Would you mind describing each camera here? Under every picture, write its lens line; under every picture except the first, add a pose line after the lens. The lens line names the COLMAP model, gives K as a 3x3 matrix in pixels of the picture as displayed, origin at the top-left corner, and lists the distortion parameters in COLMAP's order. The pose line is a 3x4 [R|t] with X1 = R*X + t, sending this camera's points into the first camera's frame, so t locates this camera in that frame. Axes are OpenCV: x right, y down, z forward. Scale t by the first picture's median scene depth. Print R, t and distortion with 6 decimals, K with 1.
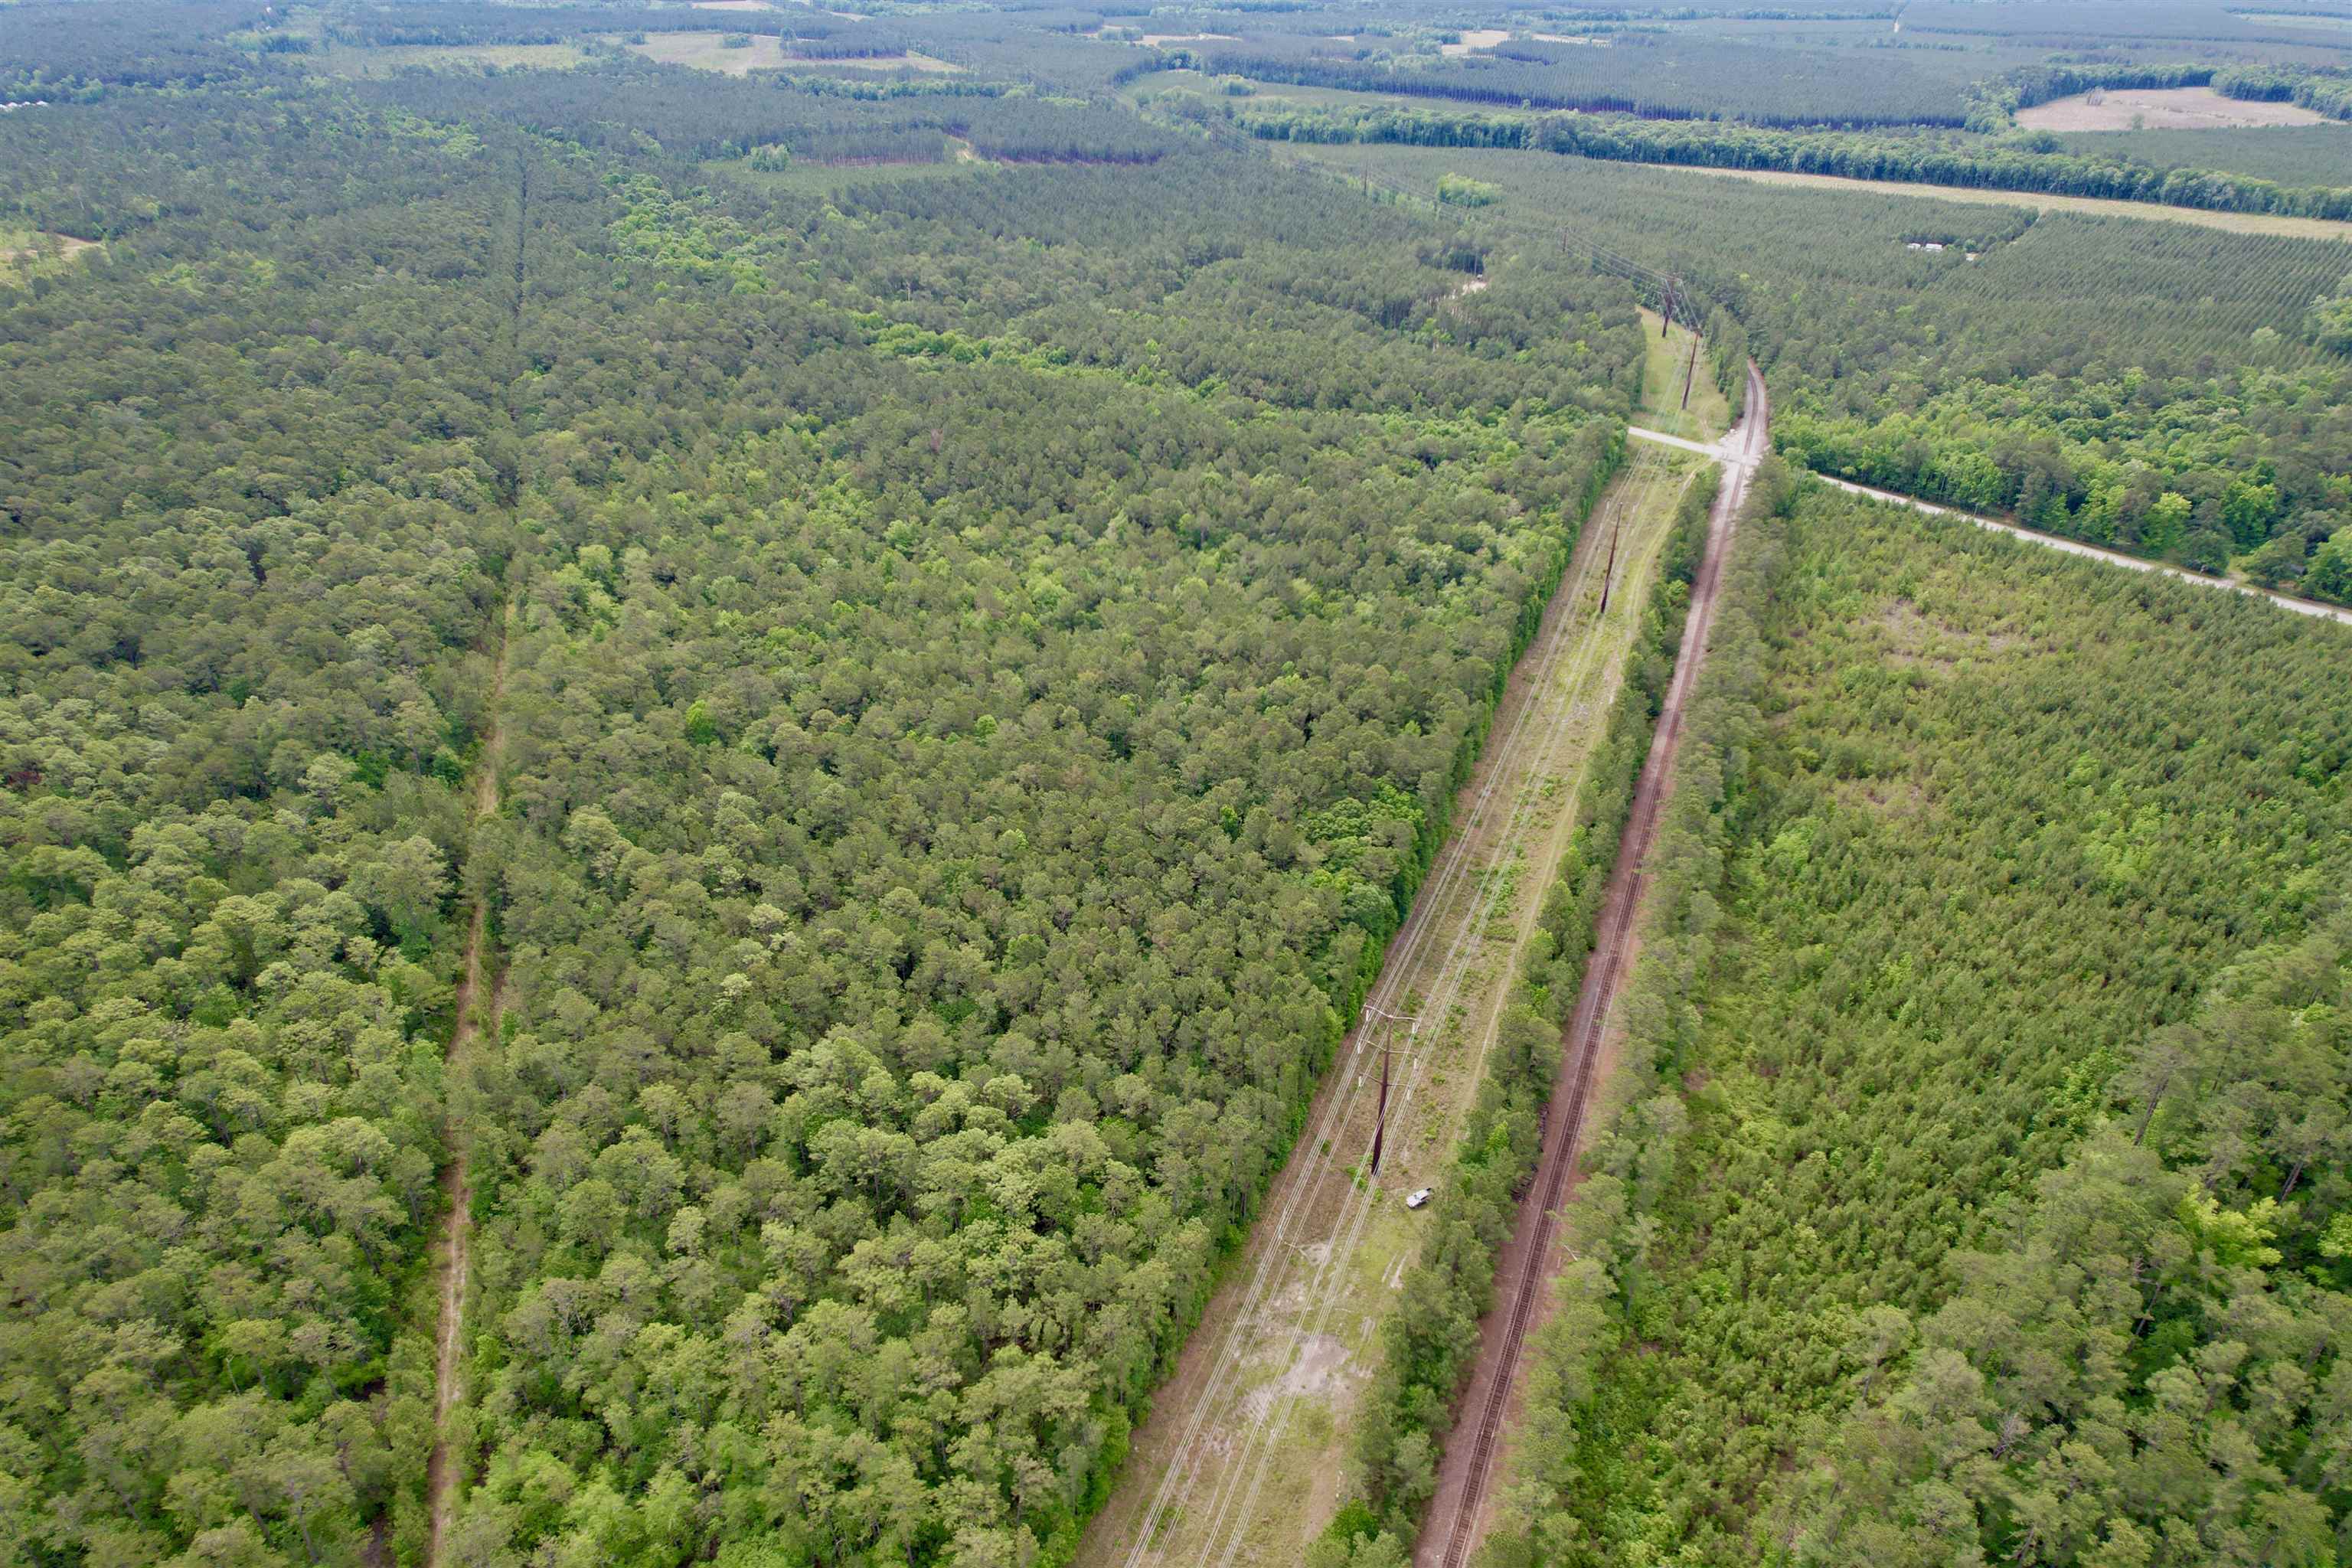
lens RADIAL K [[1491.3, 0, 1177.0], [0, 1491.3, 757.8], [0, 0, 1]] dist [-0.075325, 0.071501]
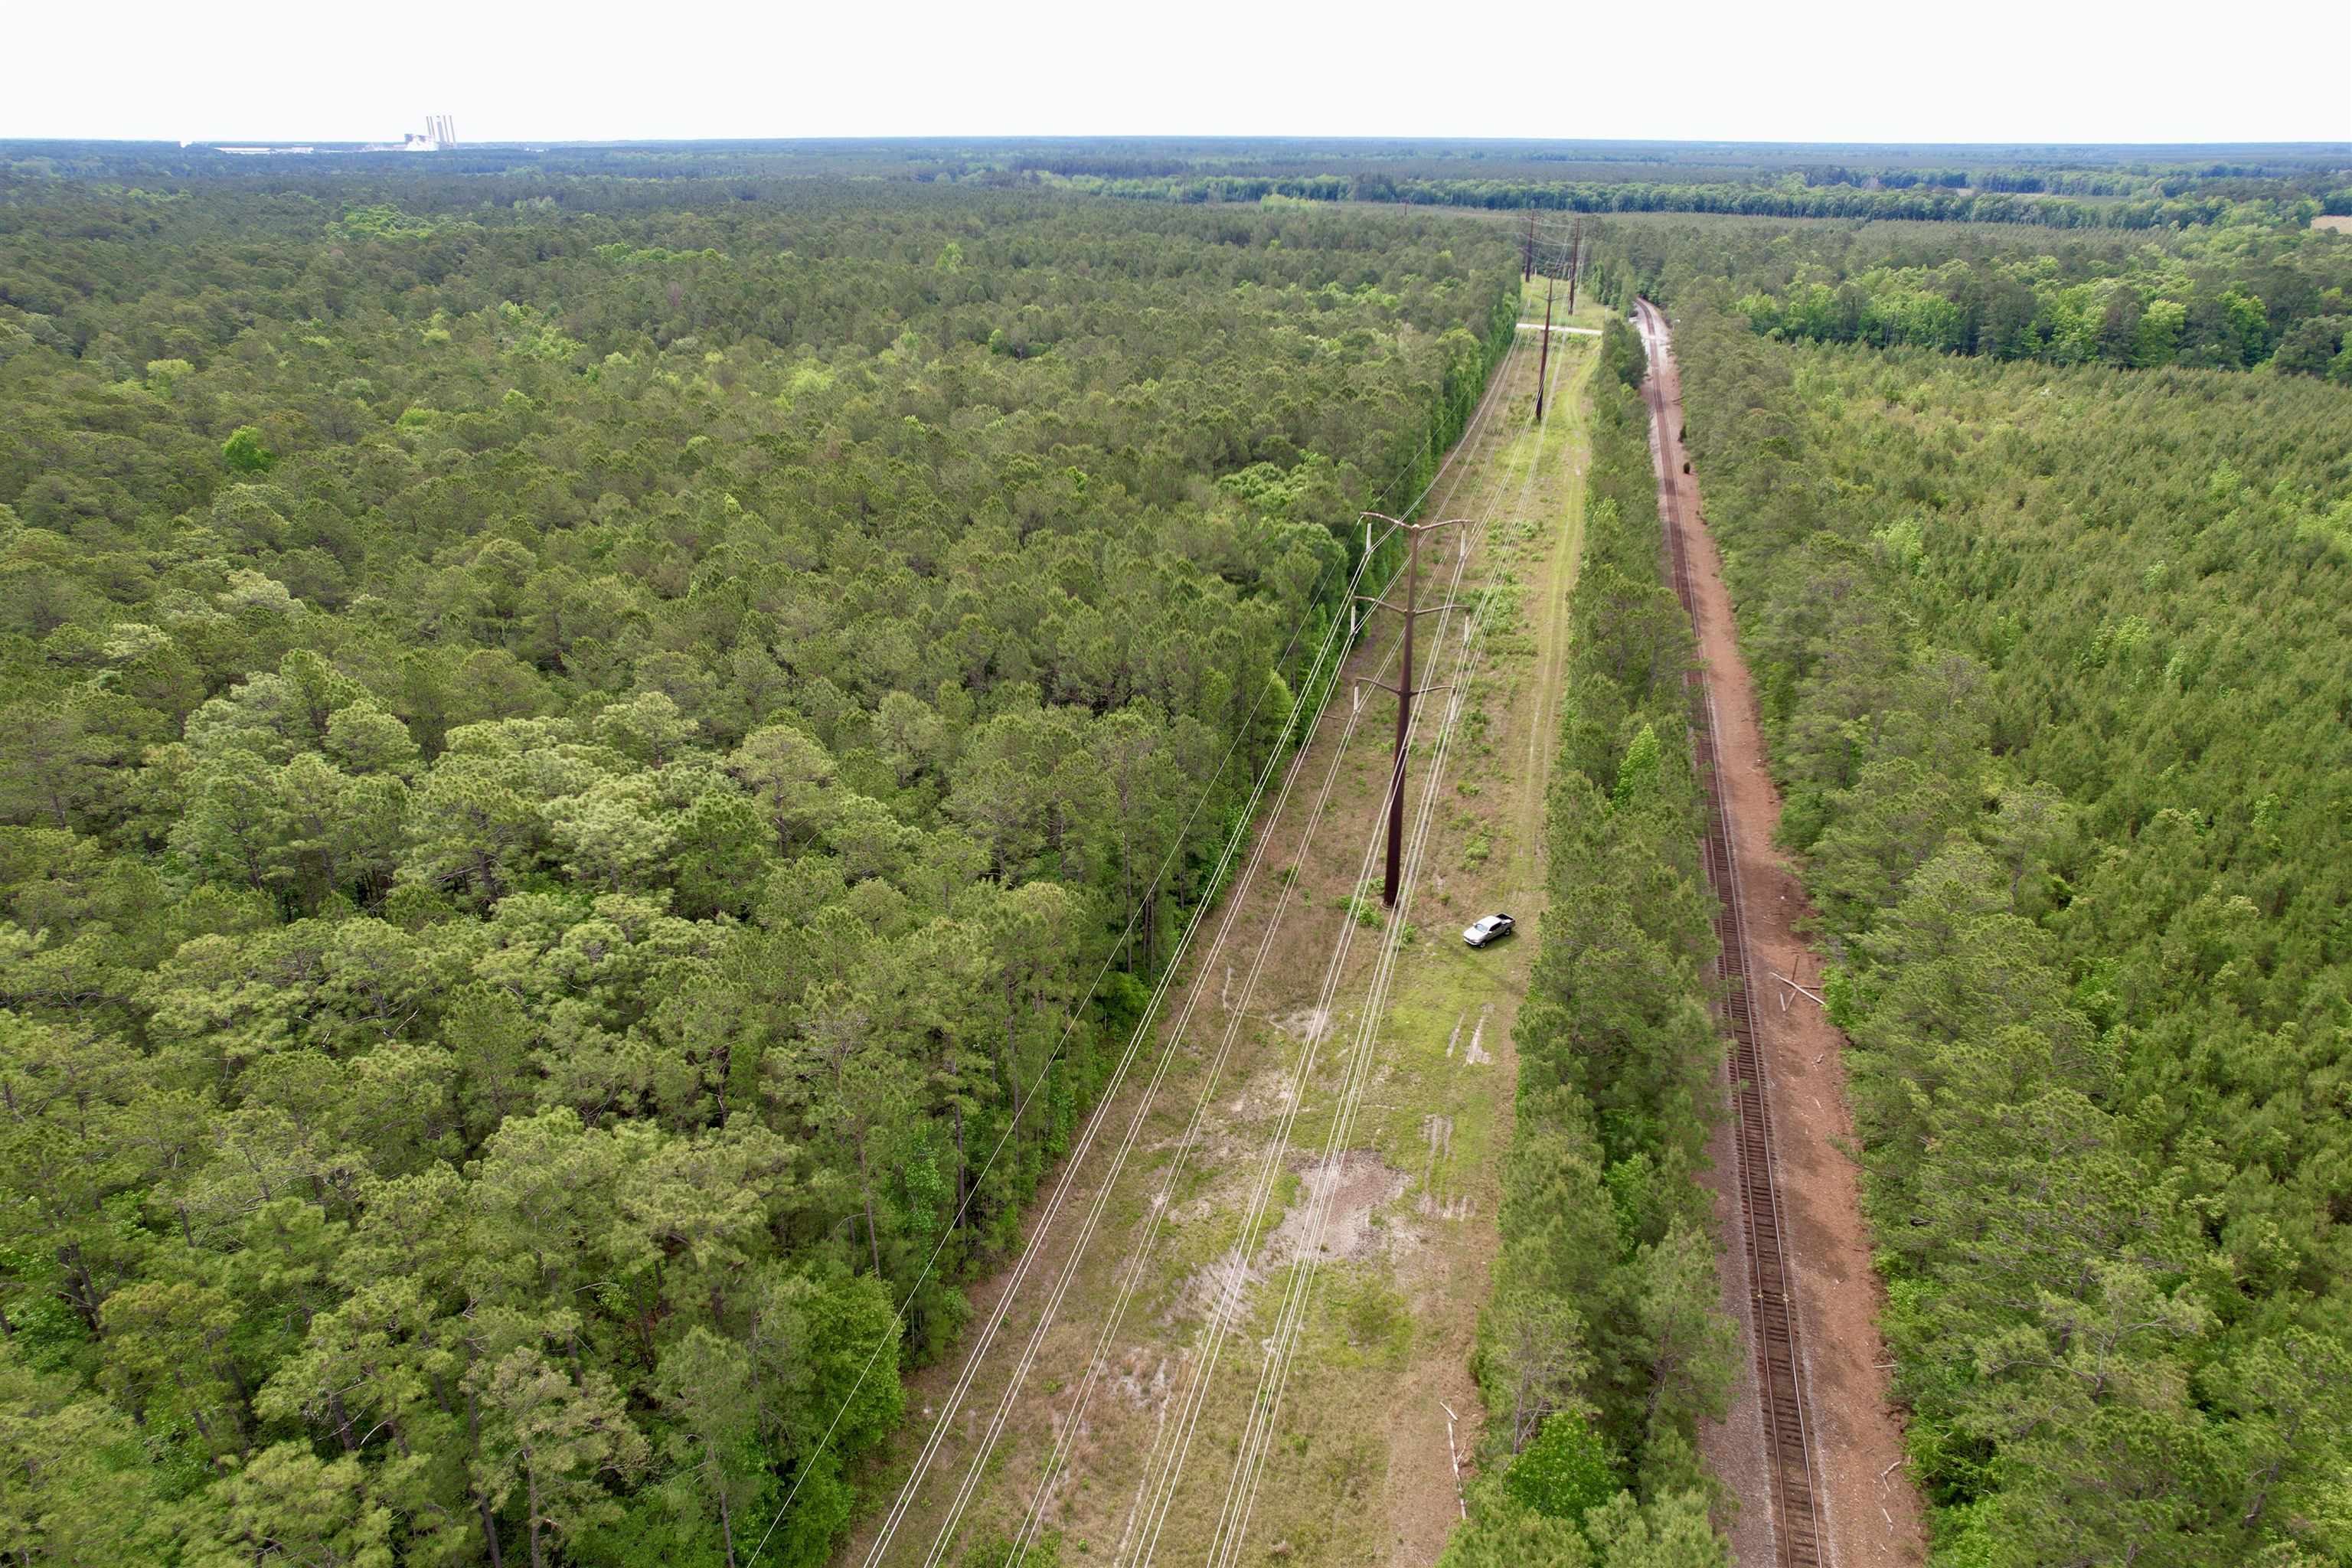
lens RADIAL K [[1491.3, 0, 1177.0], [0, 1491.3, 757.8], [0, 0, 1]] dist [-0.075325, 0.071501]
pose [[0.992383, -0.049561, 0.112781, 0.002770], [0.063430, 0.990389, -0.122909, 0.317429], [-0.105605, 0.129126, 0.985989, 0.533231]]
